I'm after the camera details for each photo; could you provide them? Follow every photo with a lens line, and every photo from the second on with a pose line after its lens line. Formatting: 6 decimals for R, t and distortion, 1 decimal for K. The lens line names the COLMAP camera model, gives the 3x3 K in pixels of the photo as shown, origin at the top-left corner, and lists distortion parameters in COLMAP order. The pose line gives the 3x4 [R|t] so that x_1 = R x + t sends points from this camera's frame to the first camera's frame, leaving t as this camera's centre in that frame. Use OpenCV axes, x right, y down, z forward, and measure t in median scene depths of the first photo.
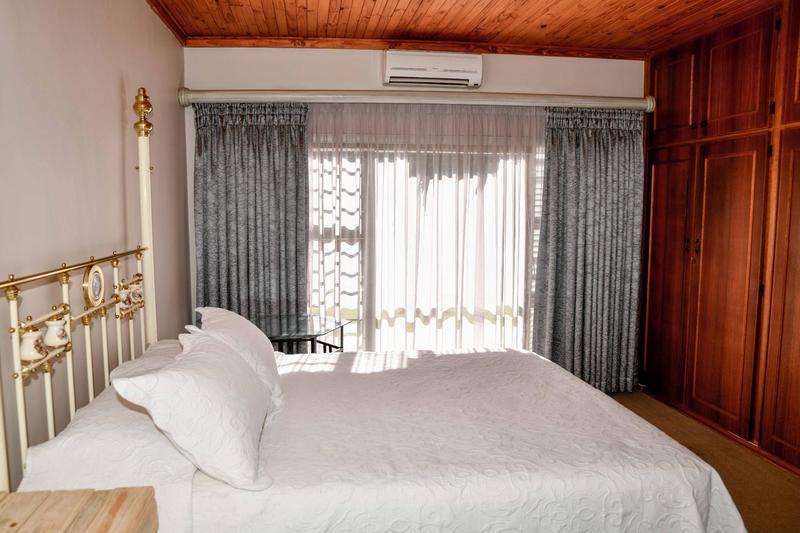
lens RADIAL K [[579.8, 0, 400.0], [0, 579.8, 266.5], [0, 0, 1]] dist [-0.101314, 0.089596]
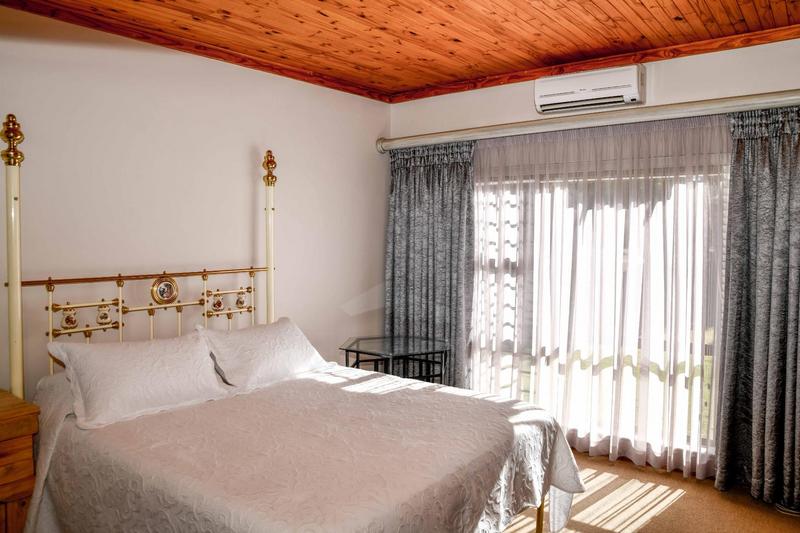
lens RADIAL K [[579.8, 0, 400.0], [0, 579.8, 266.5], [0, 0, 1]] dist [-0.101314, 0.089596]
pose [[0.726205, 0.042121, -0.686187, 0.463994], [-0.070219, 0.997446, -0.013086, -0.029118], [0.683883, 0.057686, 0.727308, 0.146190]]
